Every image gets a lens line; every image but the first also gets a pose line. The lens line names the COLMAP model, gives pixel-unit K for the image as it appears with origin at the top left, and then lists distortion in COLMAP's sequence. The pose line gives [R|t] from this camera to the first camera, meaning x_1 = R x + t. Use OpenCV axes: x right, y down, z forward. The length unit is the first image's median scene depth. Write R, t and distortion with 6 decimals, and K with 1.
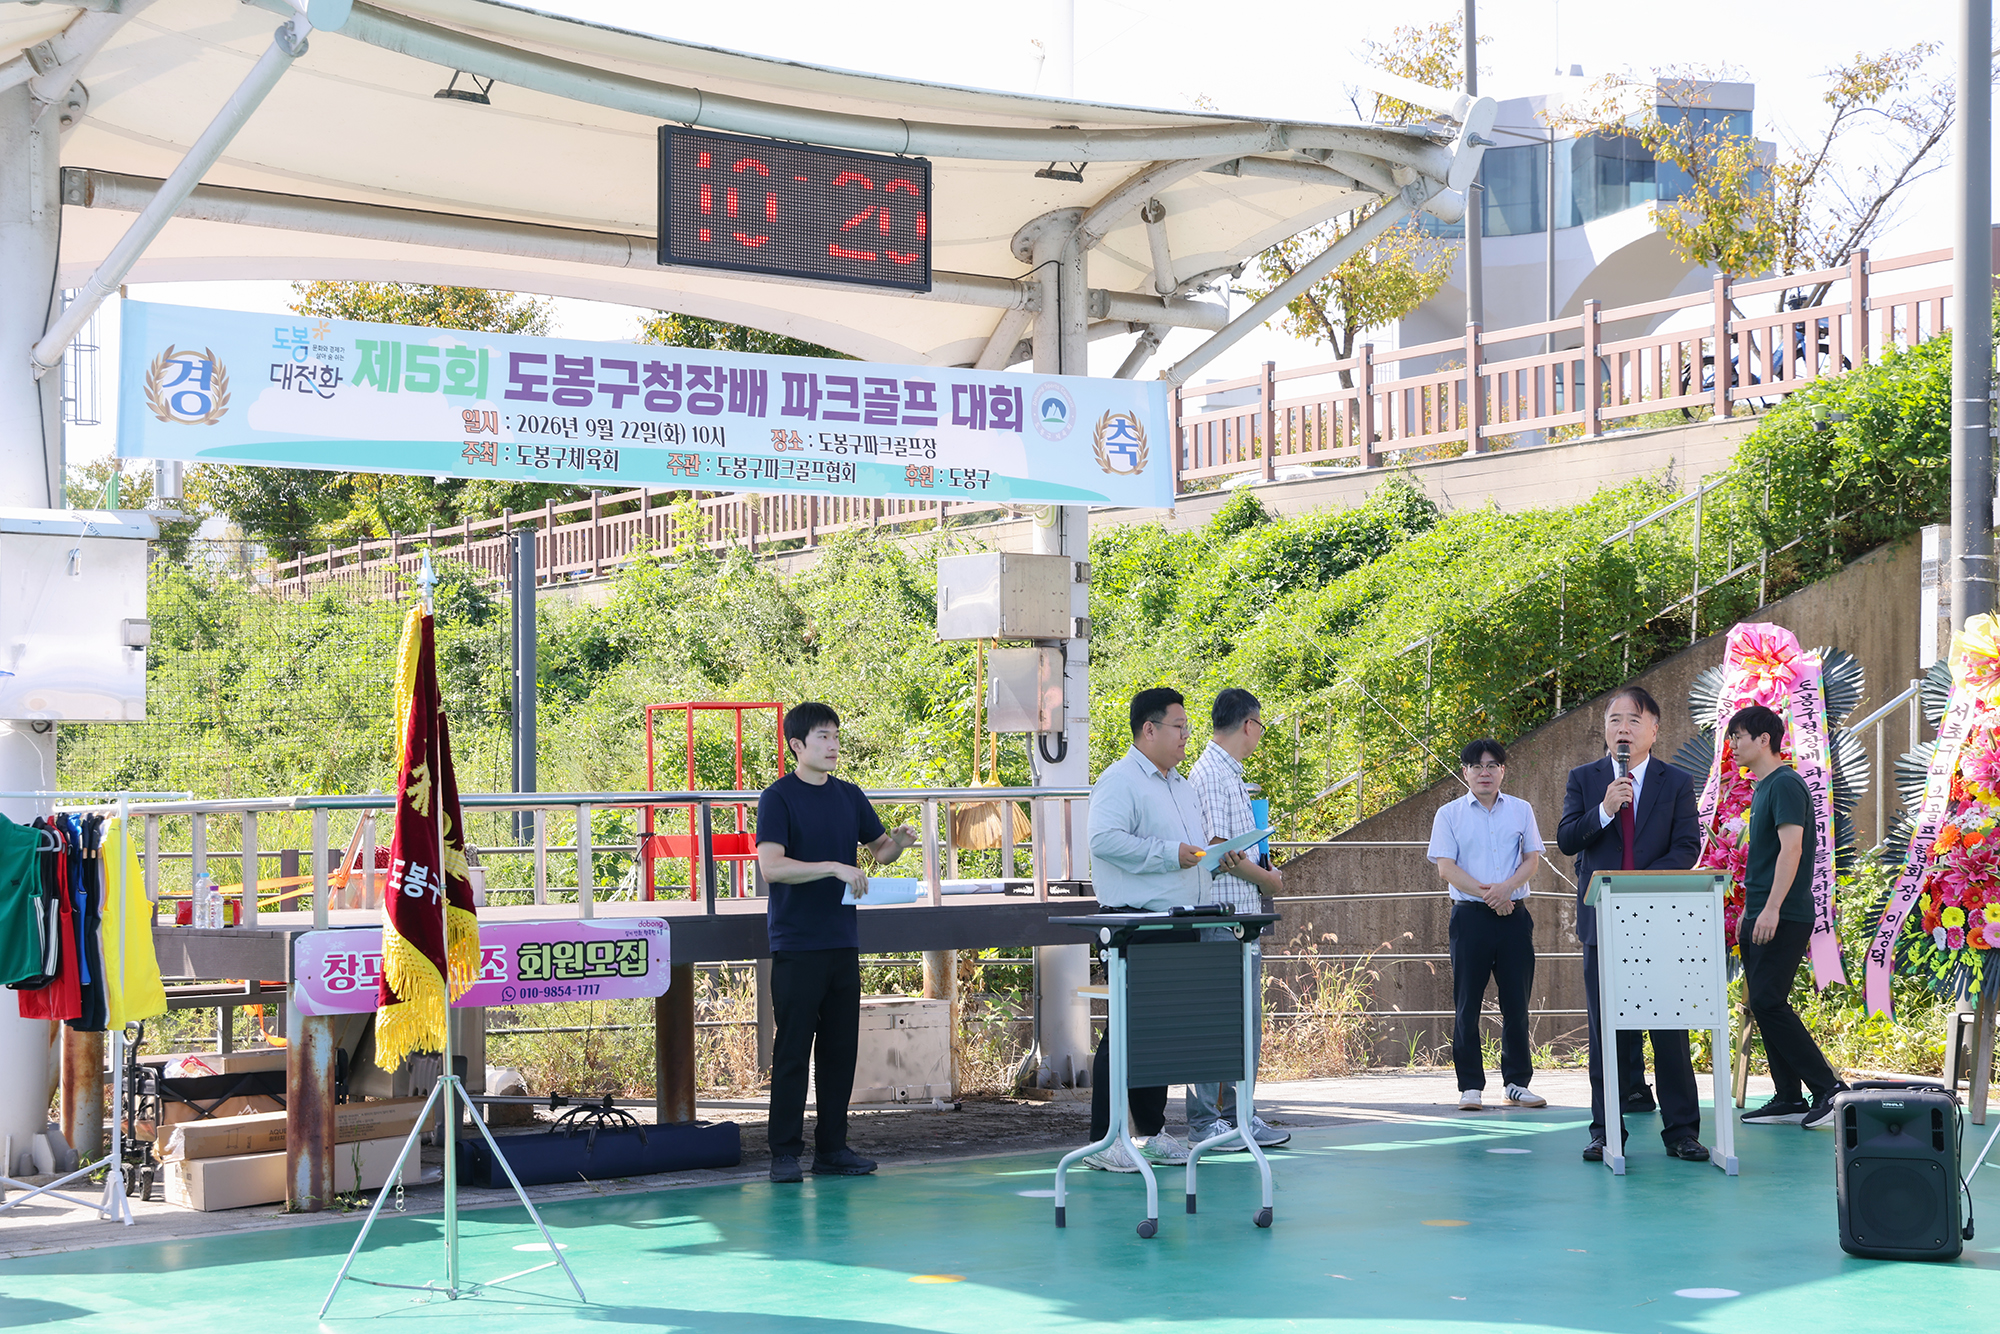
lens RADIAL K [[2911.6, 0, 857.5], [0, 2911.6, 733.7], [0, 0, 1]] dist [0.307322, -0.582646]
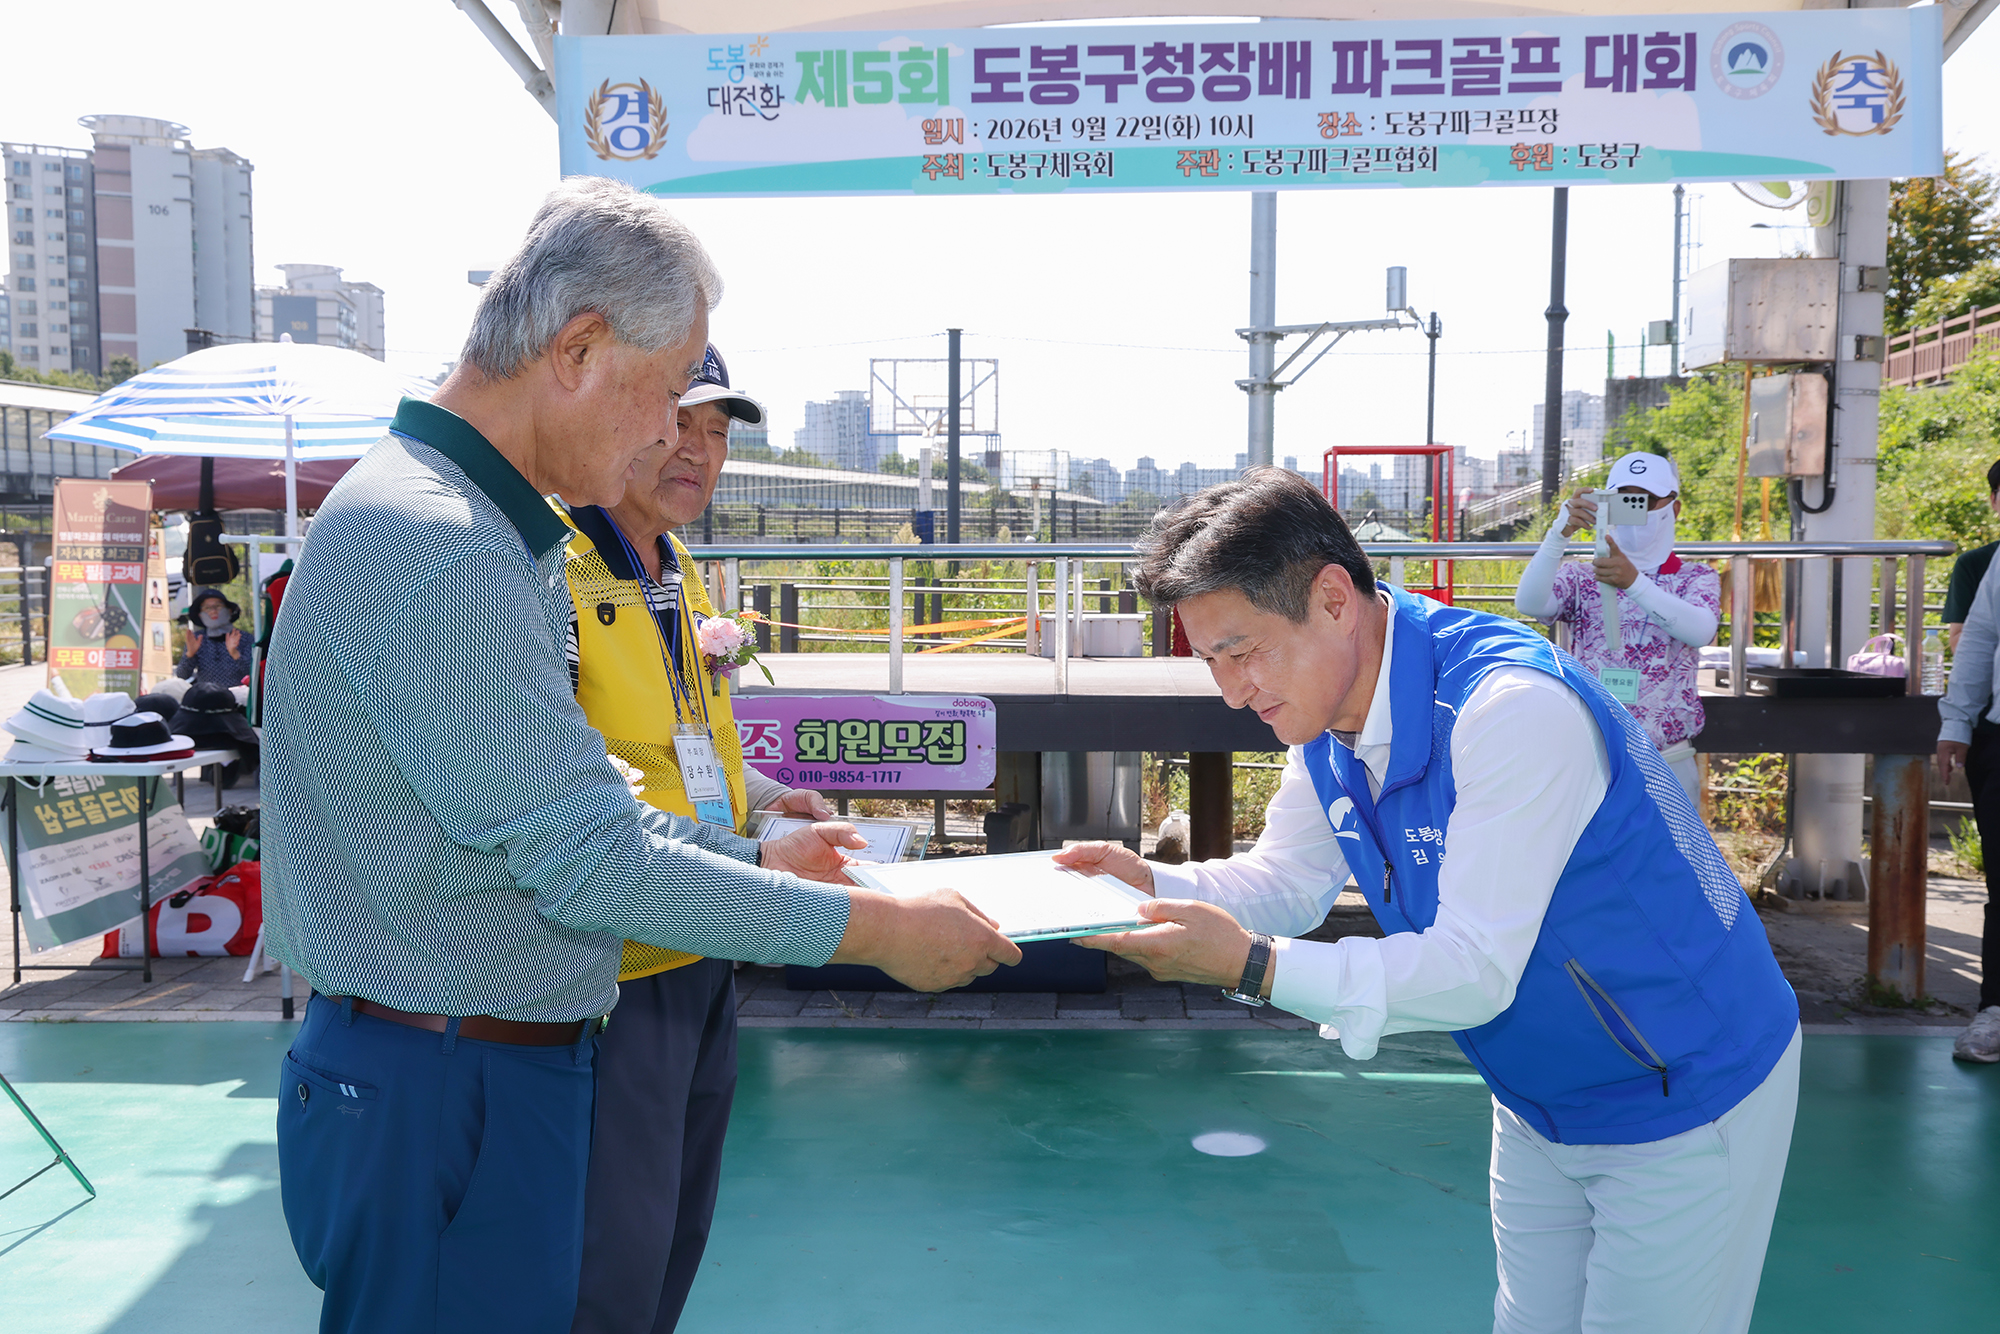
lens RADIAL K [[1813.7, 0, 1044.9], [0, 1813.7, 686.1], [0, 0, 1]] dist [0.002046, 0.070614]
pose [[0.833257, 0.050633, -0.550563, 0.190955], [0.006105, 0.994894, 0.100736, 0.006263], [0.552852, -0.087300, 0.828694, 0.486061]]
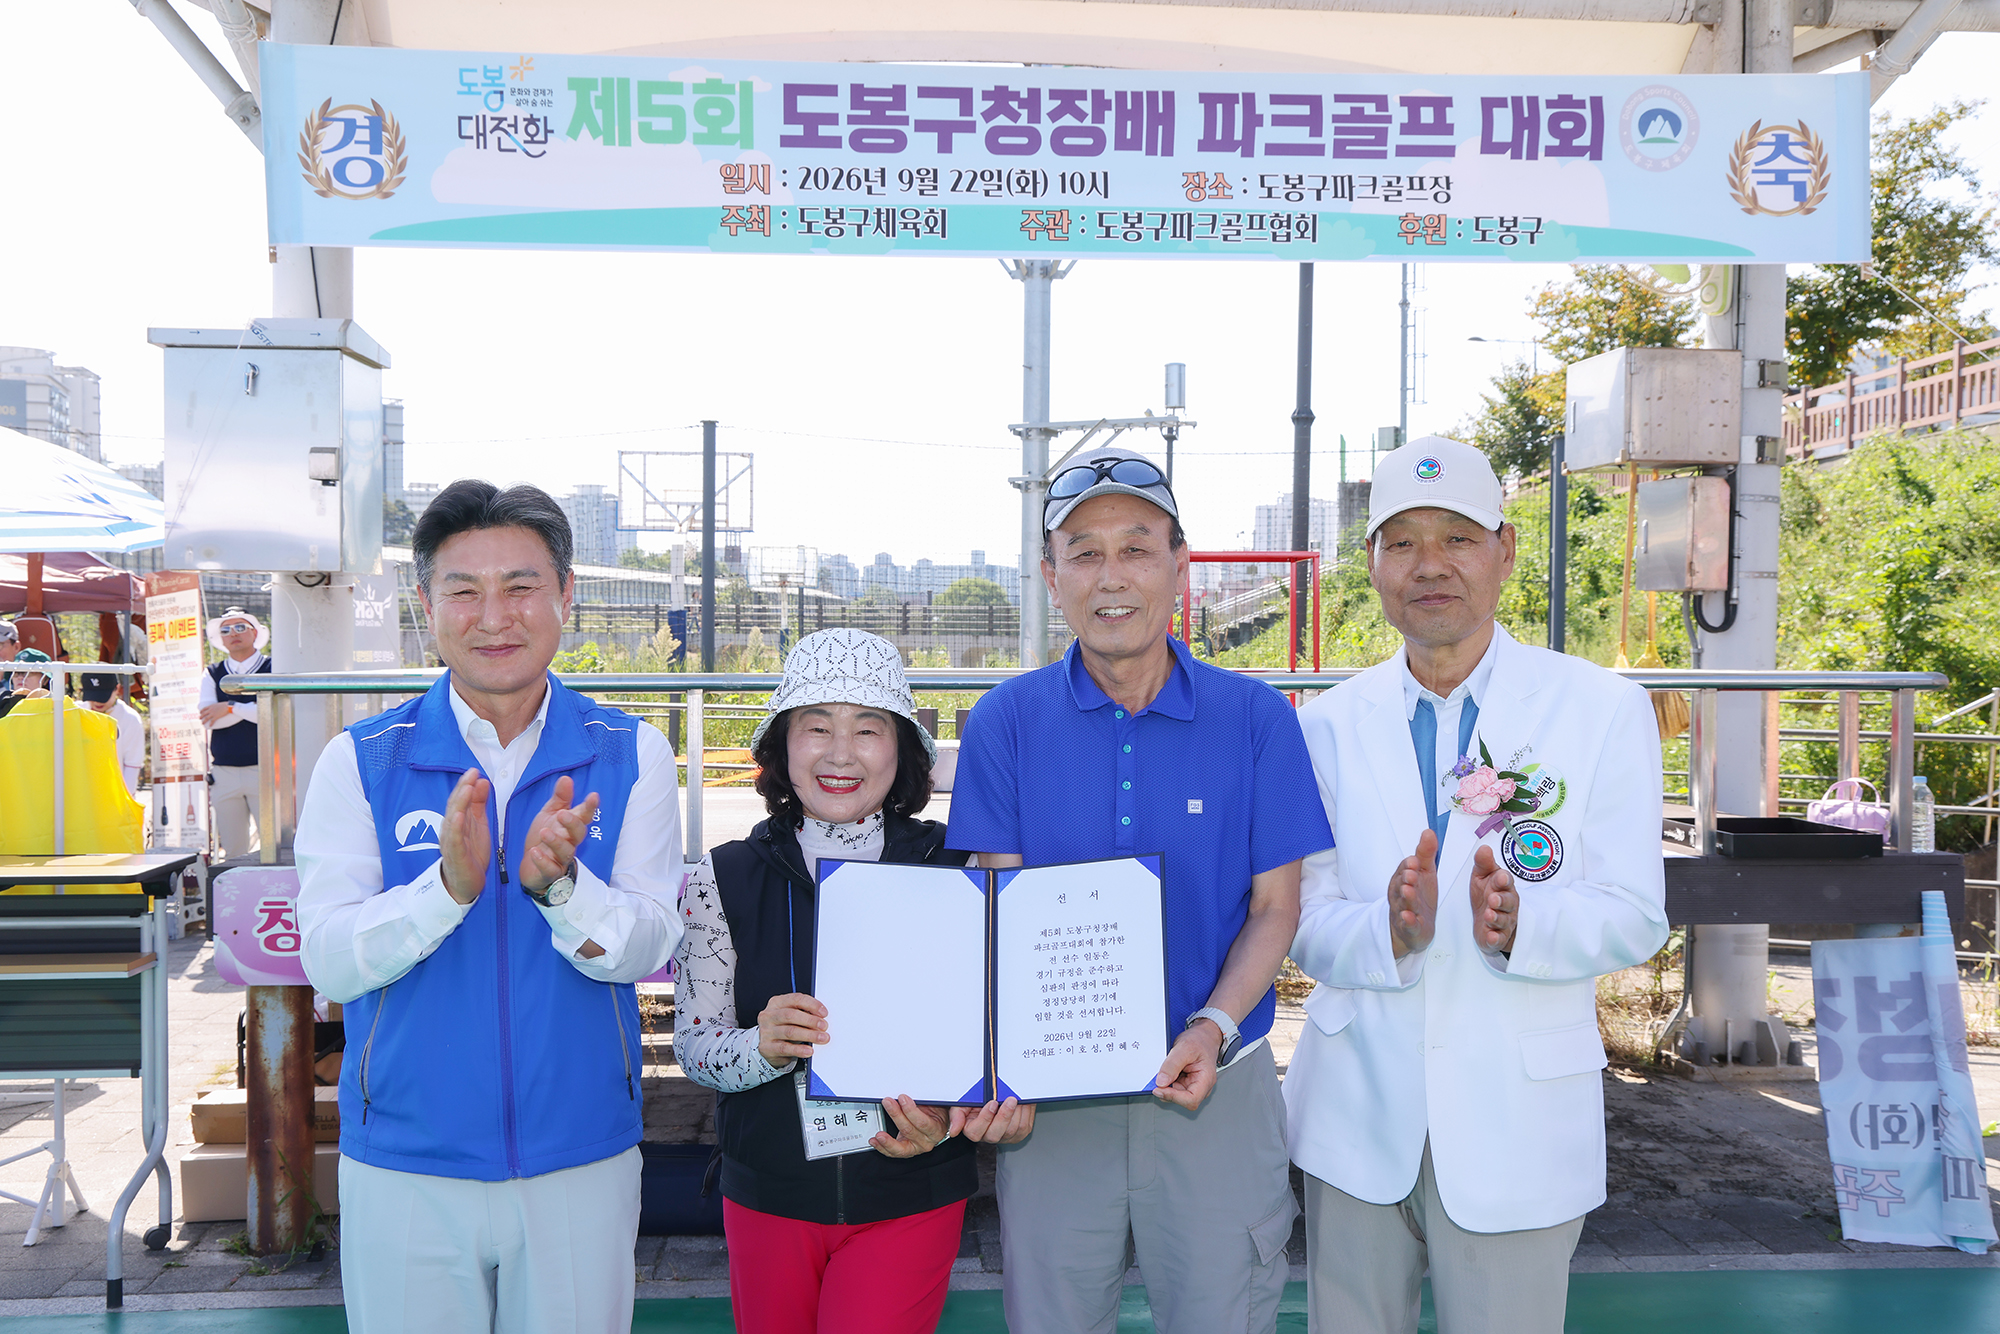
lens RADIAL K [[1828.7, 0, 1000.0], [0, 1828.7, 667.0], [0, 0, 1]] dist [0.010739, 0.204924]
pose [[0.883979, 0.021148, -0.467048, 0.139155], [-0.003653, 0.999258, 0.038332, 0.001589], [0.467512, -0.032178, 0.883401, 0.544365]]
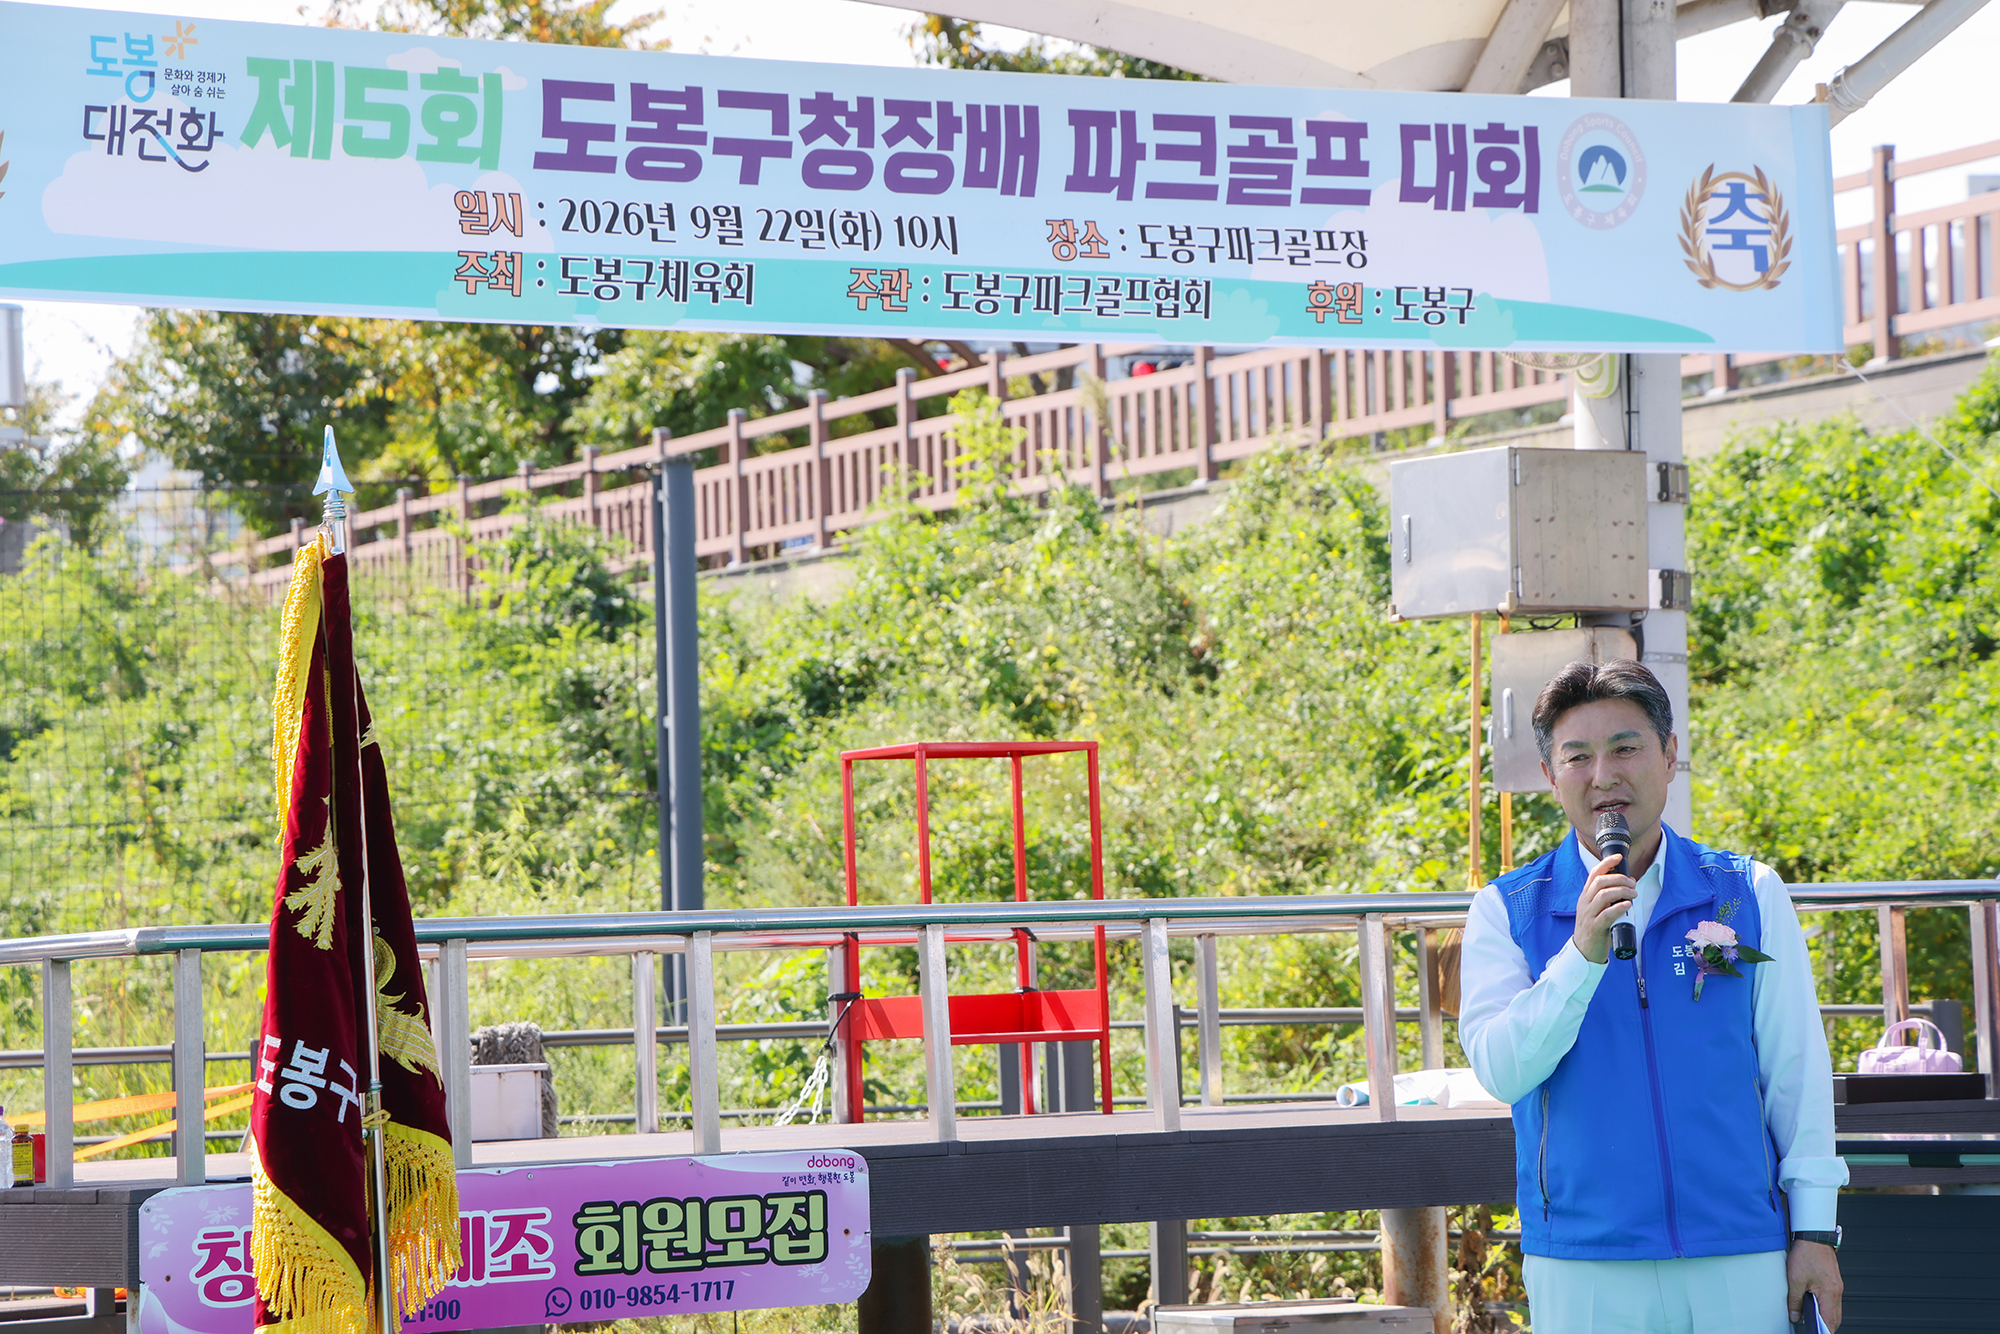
lens RADIAL K [[5275.0, 0, 943.4], [0, 5275.0, 748.3], [0, 0, 1]] dist [0.759090, -0.676270]
pose [[0.997506, -0.016202, -0.068692, 0.015139], [0.015099, 0.999749, -0.016543, 0.005869], [0.068943, 0.015465, 0.997501, 0.046701]]
